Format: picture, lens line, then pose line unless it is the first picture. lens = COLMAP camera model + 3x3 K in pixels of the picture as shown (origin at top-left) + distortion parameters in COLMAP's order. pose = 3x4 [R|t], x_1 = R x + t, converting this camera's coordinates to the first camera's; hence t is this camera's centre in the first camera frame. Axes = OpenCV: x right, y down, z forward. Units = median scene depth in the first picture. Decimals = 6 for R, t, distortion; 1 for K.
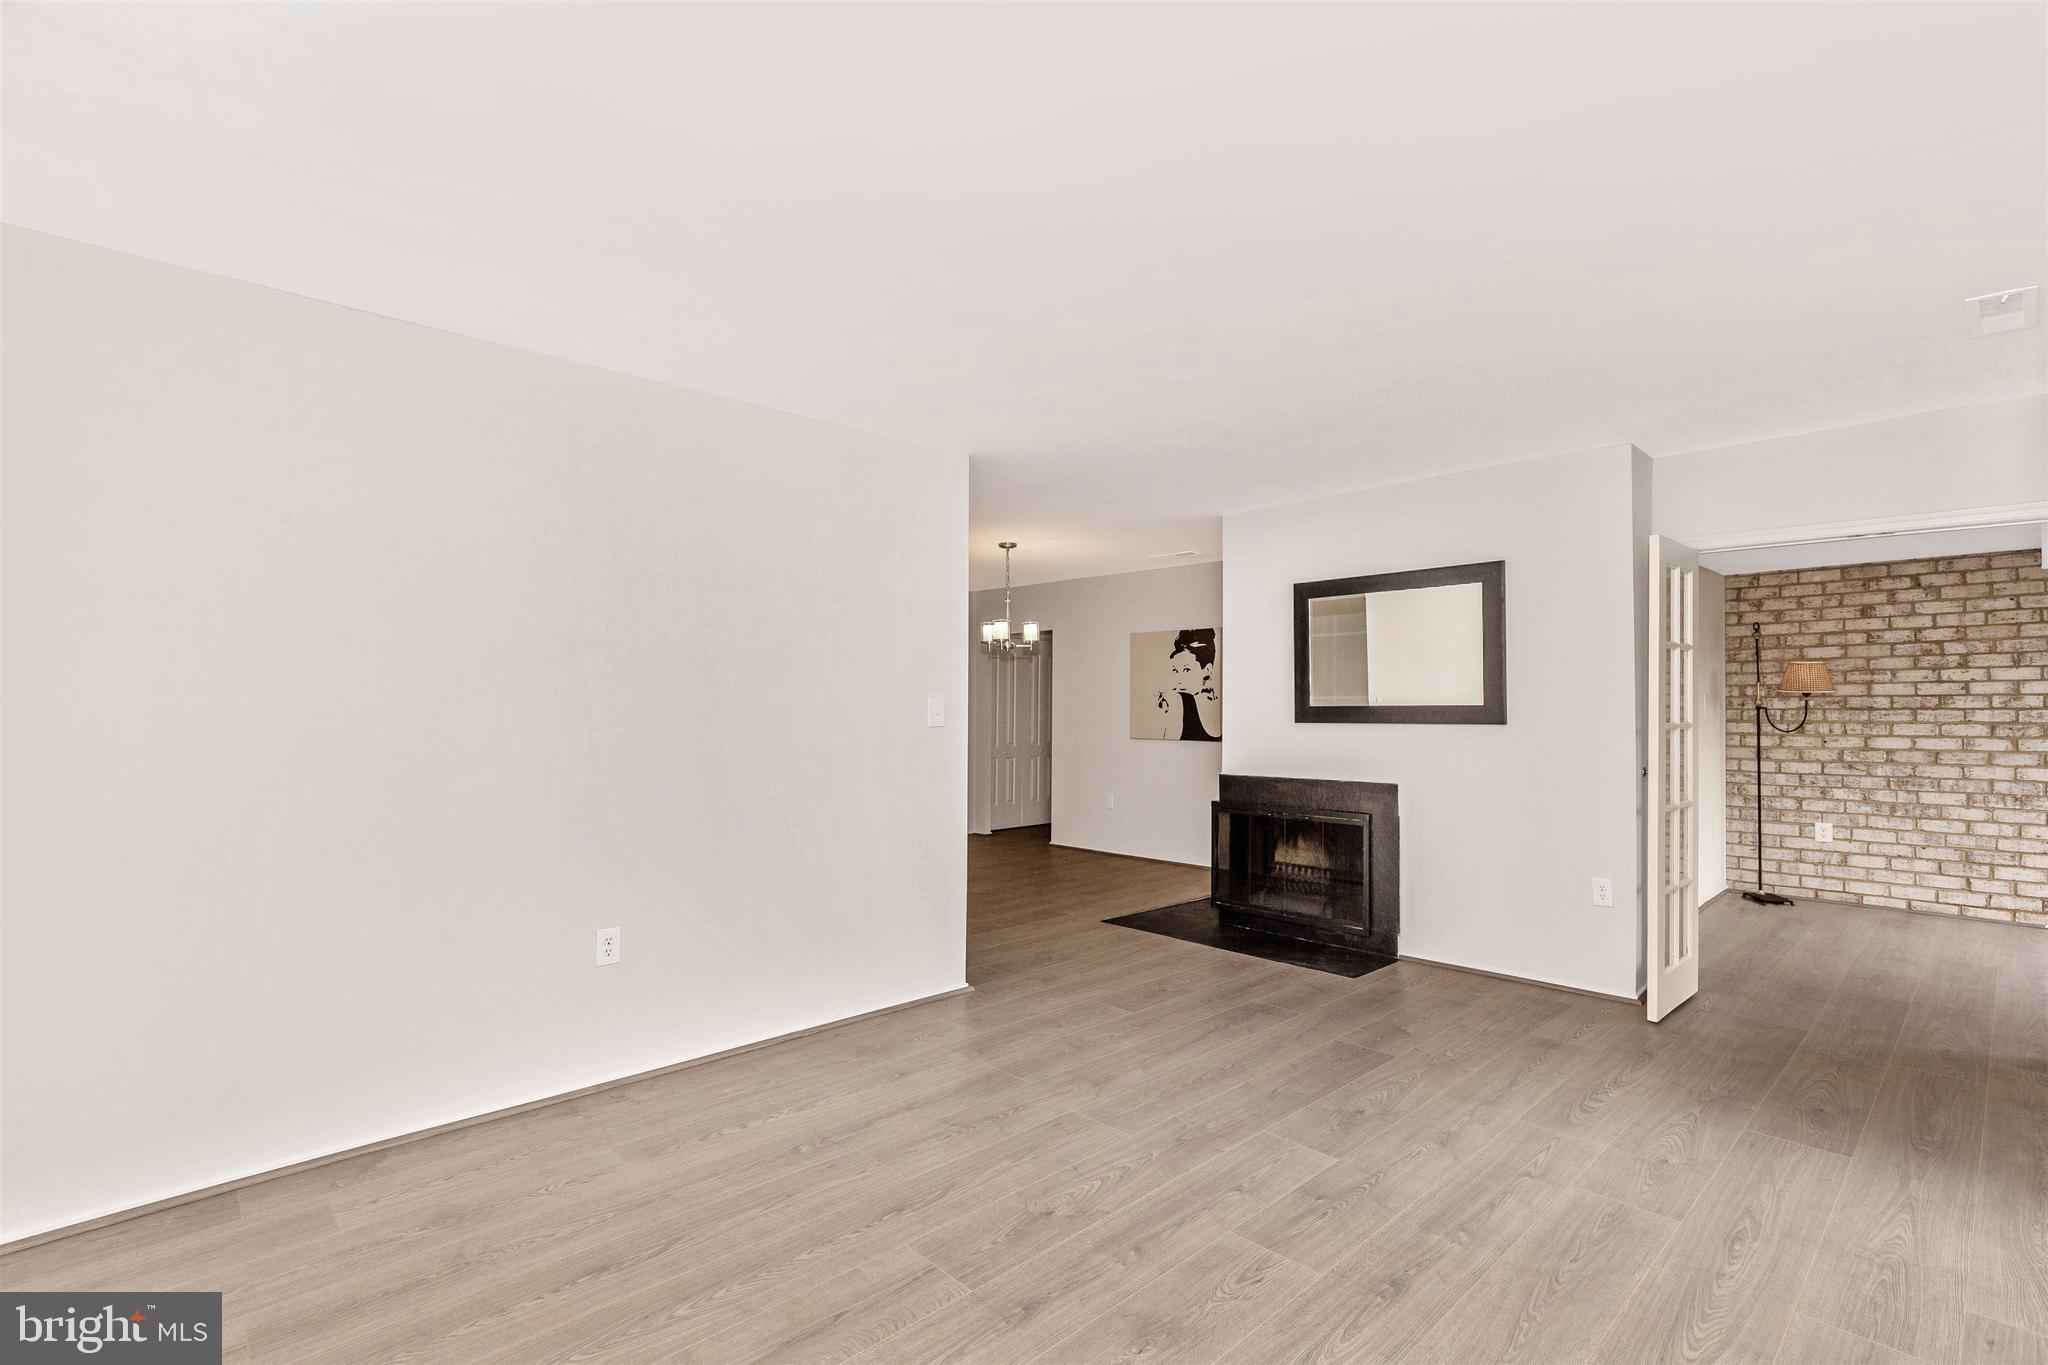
lens RADIAL K [[934.1, 0, 1055.2], [0, 934.1, 696.7], [0, 0, 1]] dist [0.002610, 0.000070]
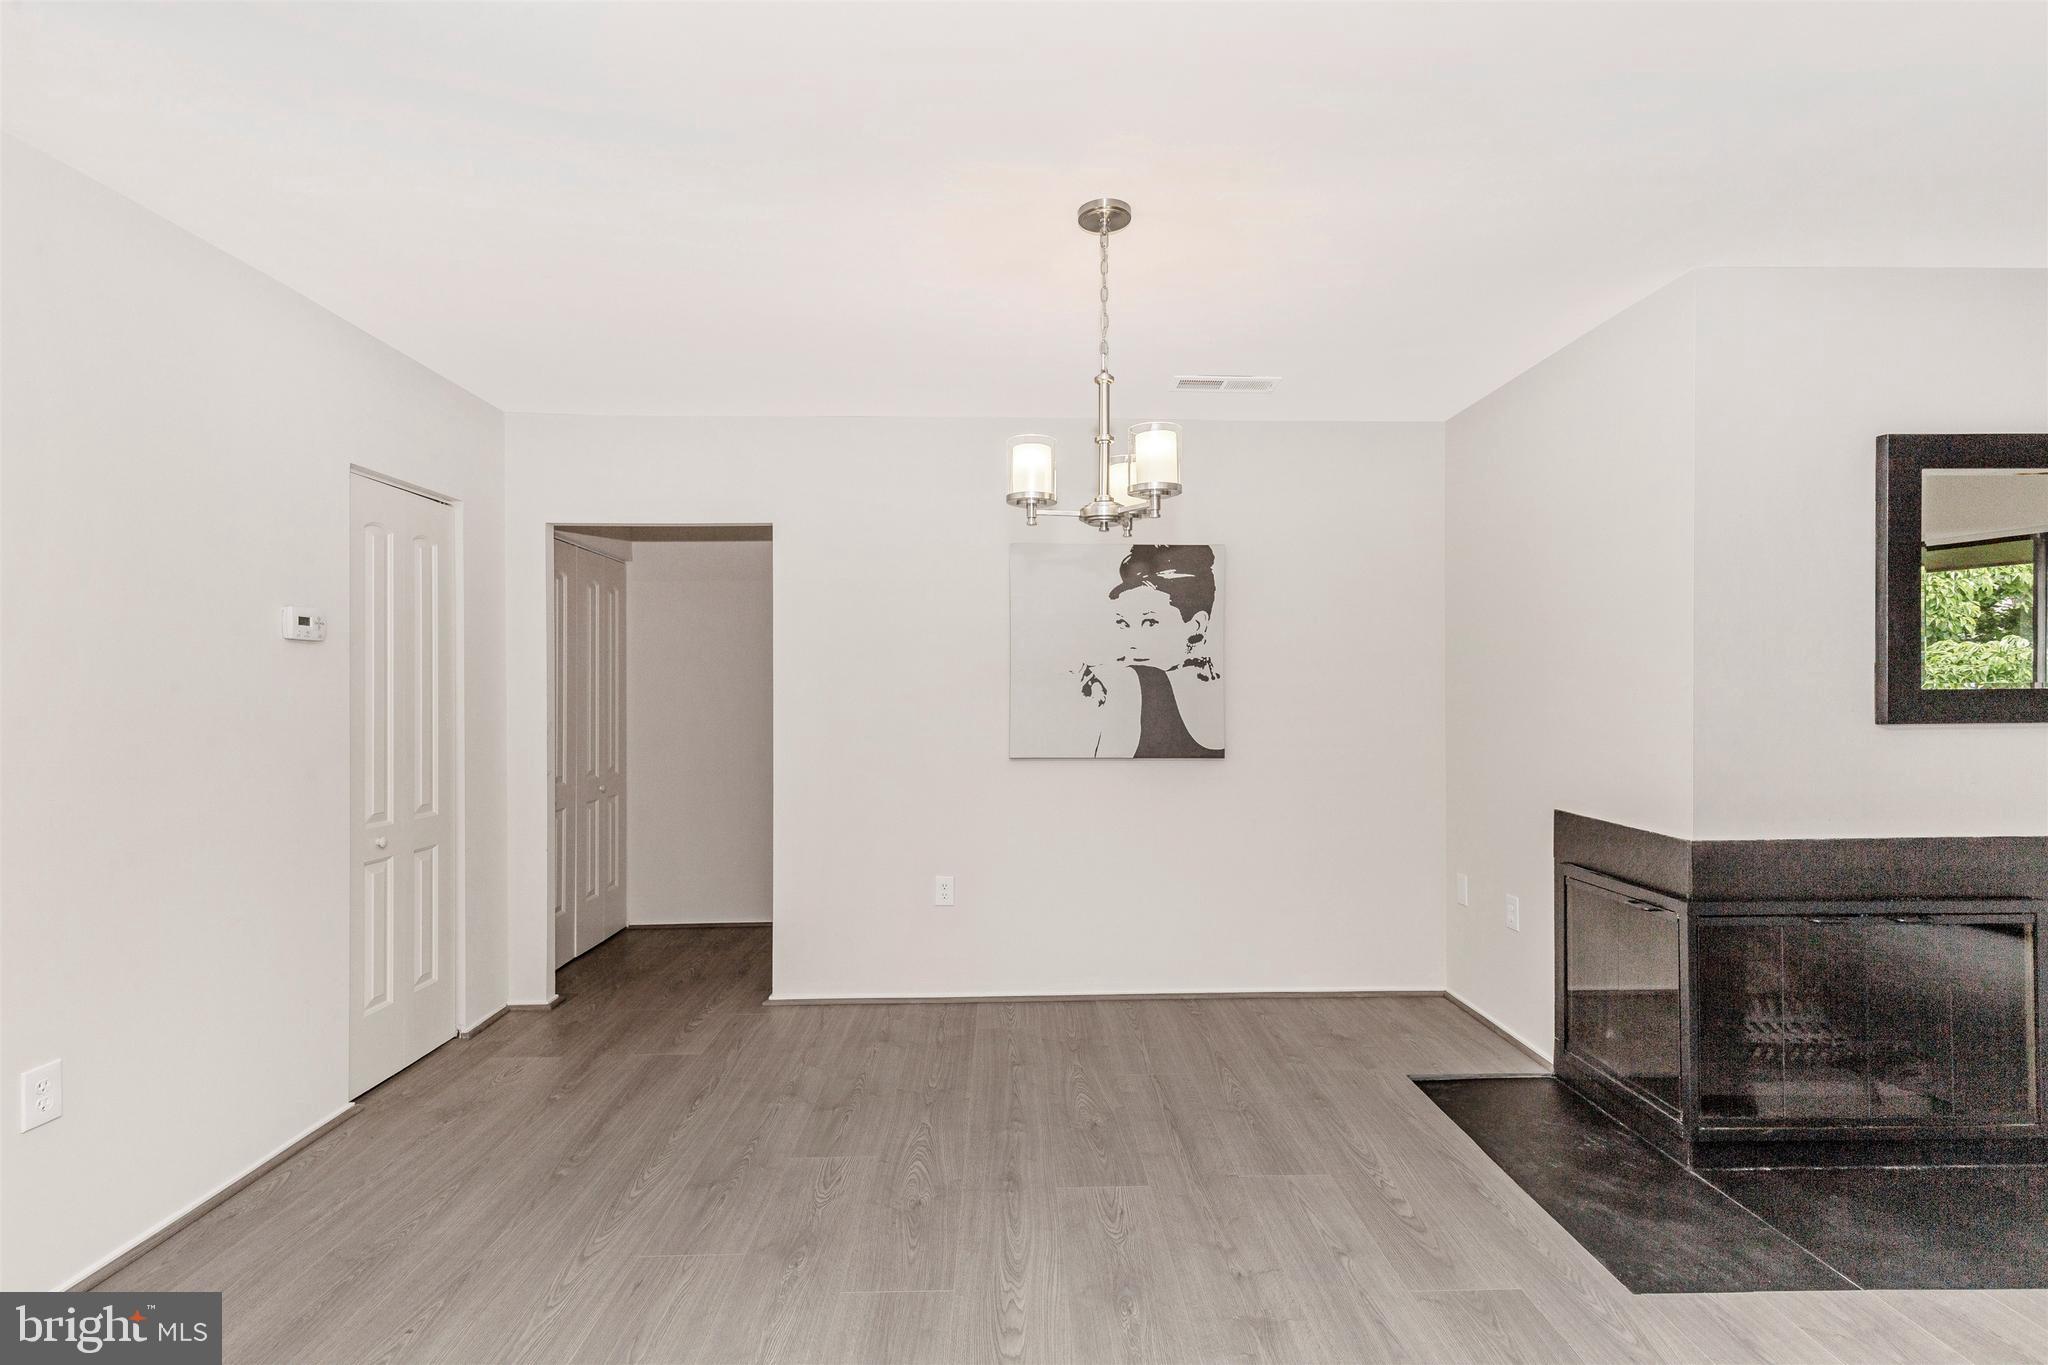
lens RADIAL K [[926.1, 0, 1030.7], [0, 926.1, 686.7], [0, 0, 1]] dist [0.002913, -0.000150]
pose [[0.691382, -0.002439, 0.722485, -0.429091], [-0.000954, 0.999990, 0.004289, 0.007682], [-0.722489, -0.003654, 0.691373, 1.074531]]
